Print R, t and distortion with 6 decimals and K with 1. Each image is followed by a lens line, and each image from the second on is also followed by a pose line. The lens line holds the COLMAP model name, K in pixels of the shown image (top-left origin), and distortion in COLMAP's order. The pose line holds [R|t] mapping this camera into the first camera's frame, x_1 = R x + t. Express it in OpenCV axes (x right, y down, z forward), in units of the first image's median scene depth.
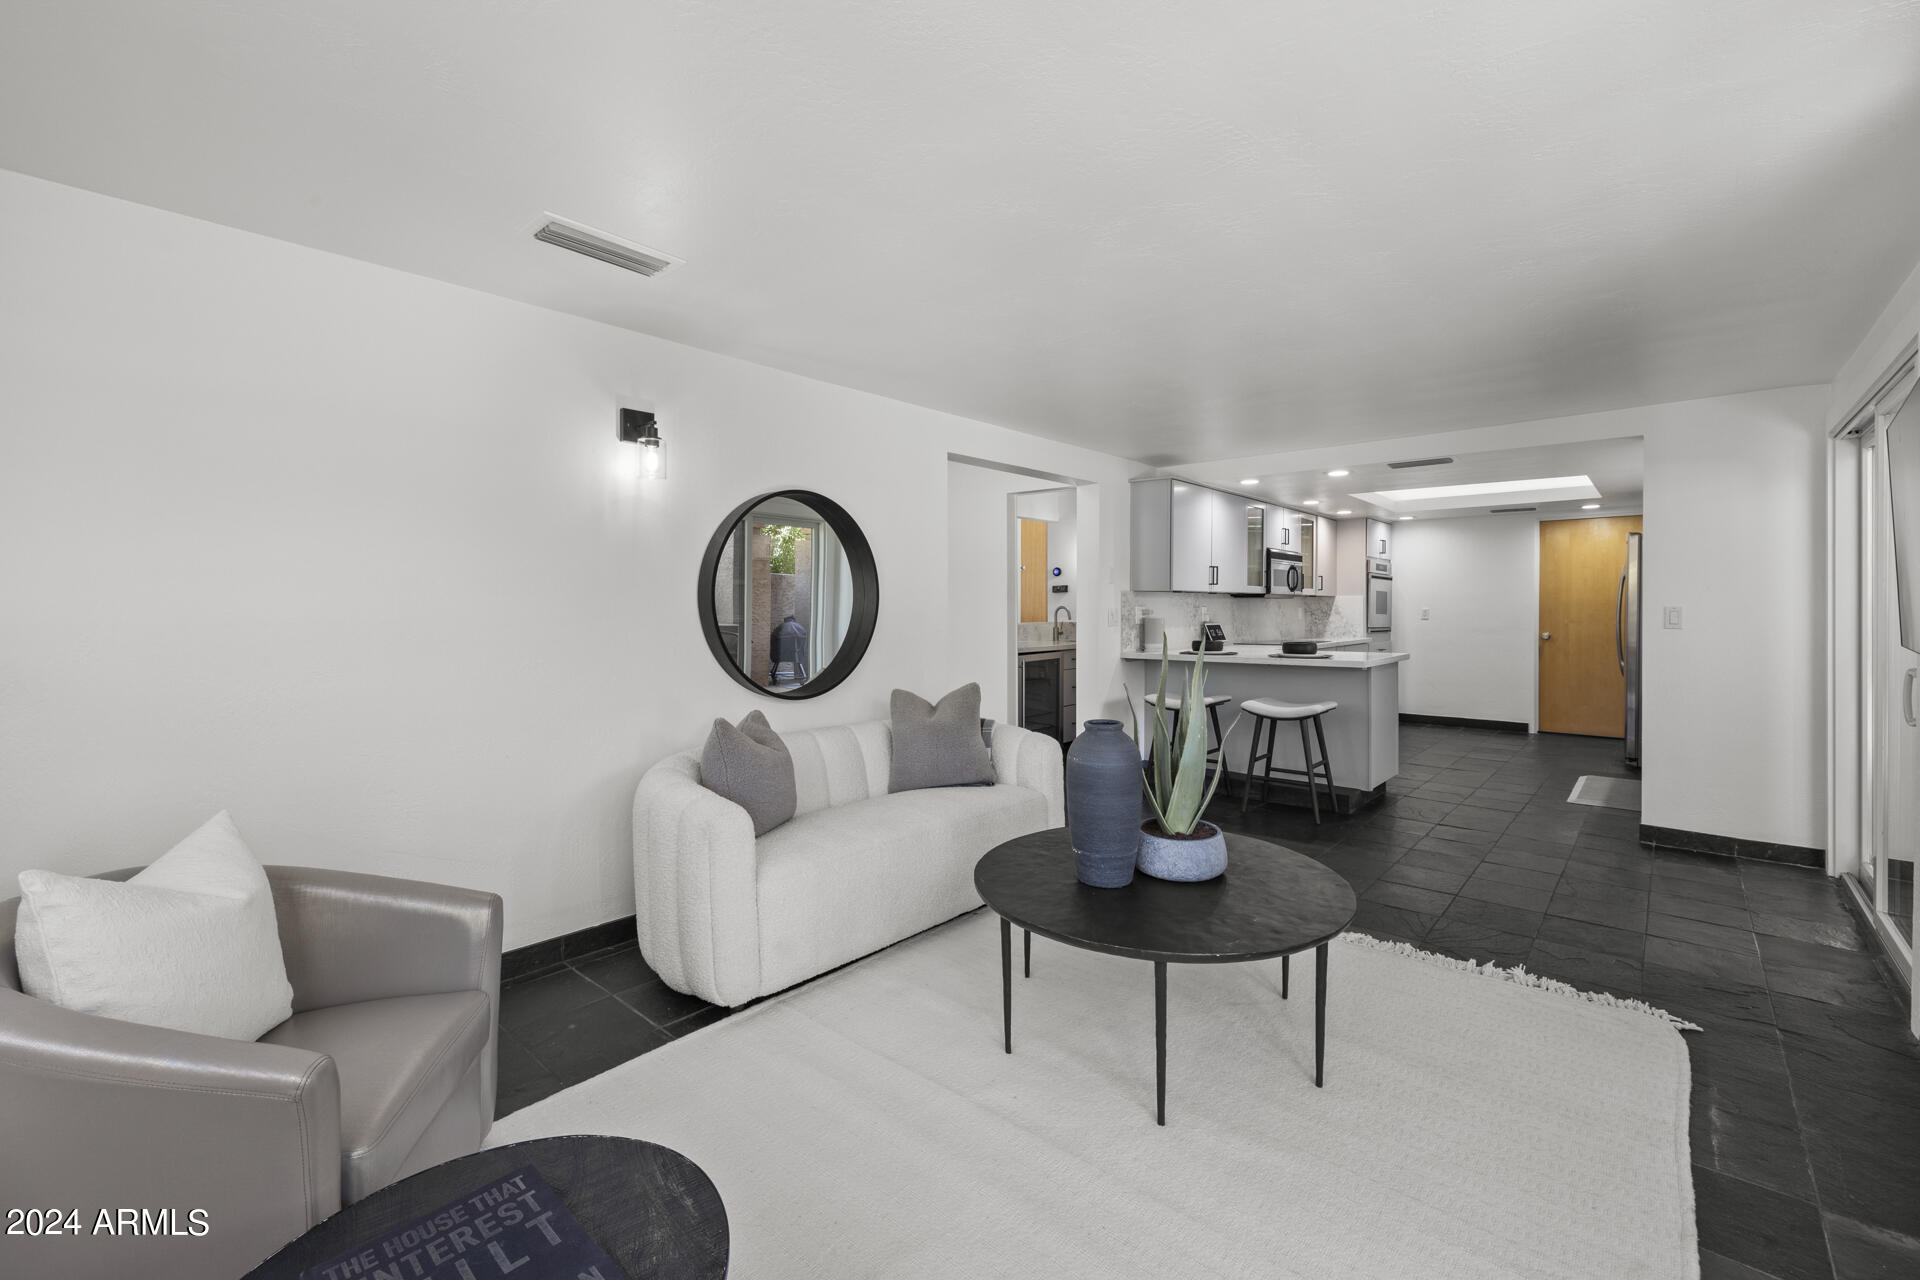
lens RADIAL K [[822.2, 0, 959.0], [0, 822.2, 629.9], [0, 0, 1]] dist [-0.001252, -0.000044]
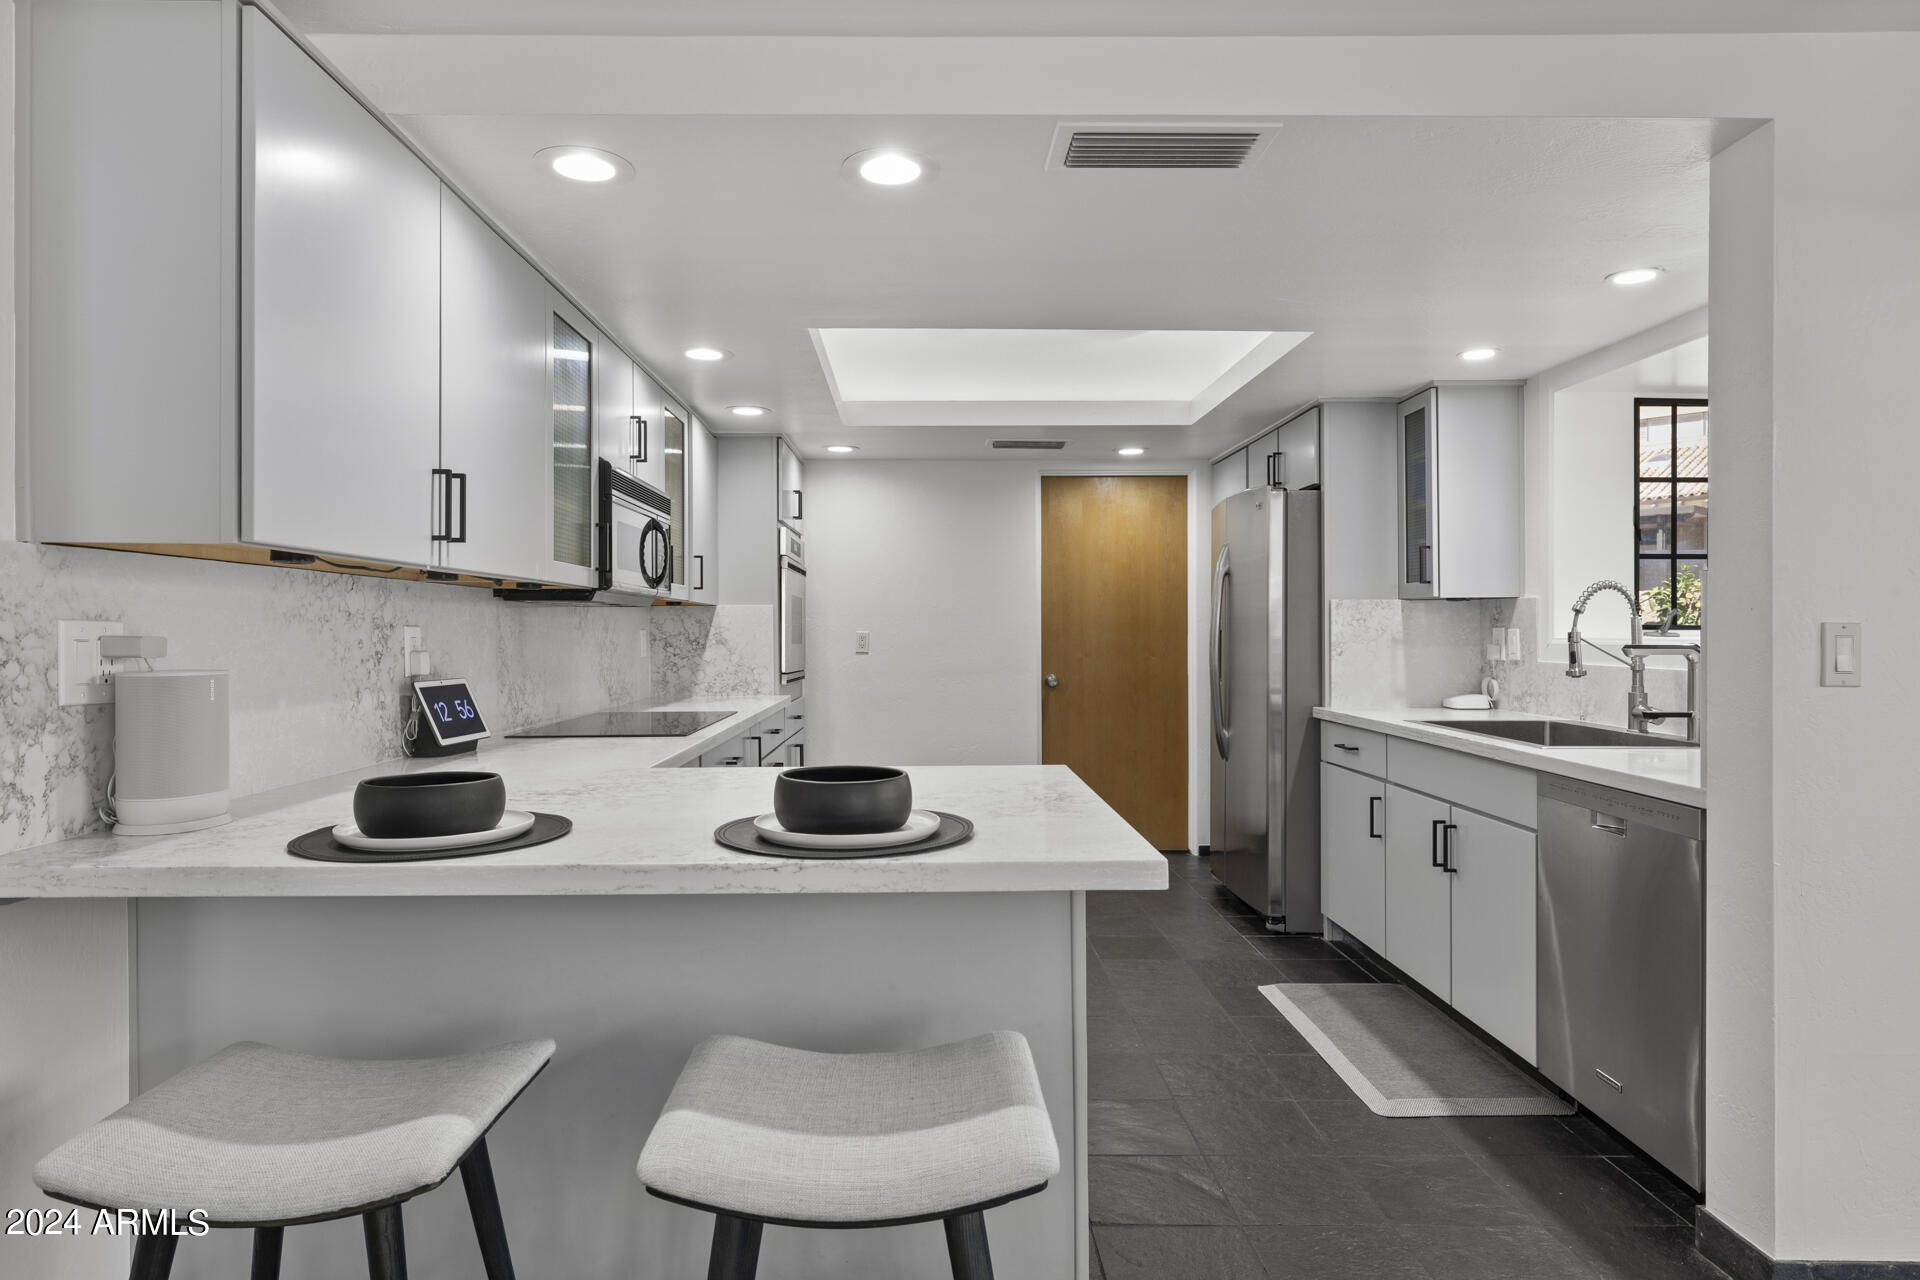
lens RADIAL K [[1195.3, 0, 960.0], [0, 1195.3, 640.0], [0, 0, 1]] dist [-0.005918, -0.000471]
pose [[0.751197, -0.004531, 0.660062, 0.155725], [0.018064, 0.999743, -0.013696, -0.013007], [-0.659831, 0.022211, 0.751086, 0.523211]]
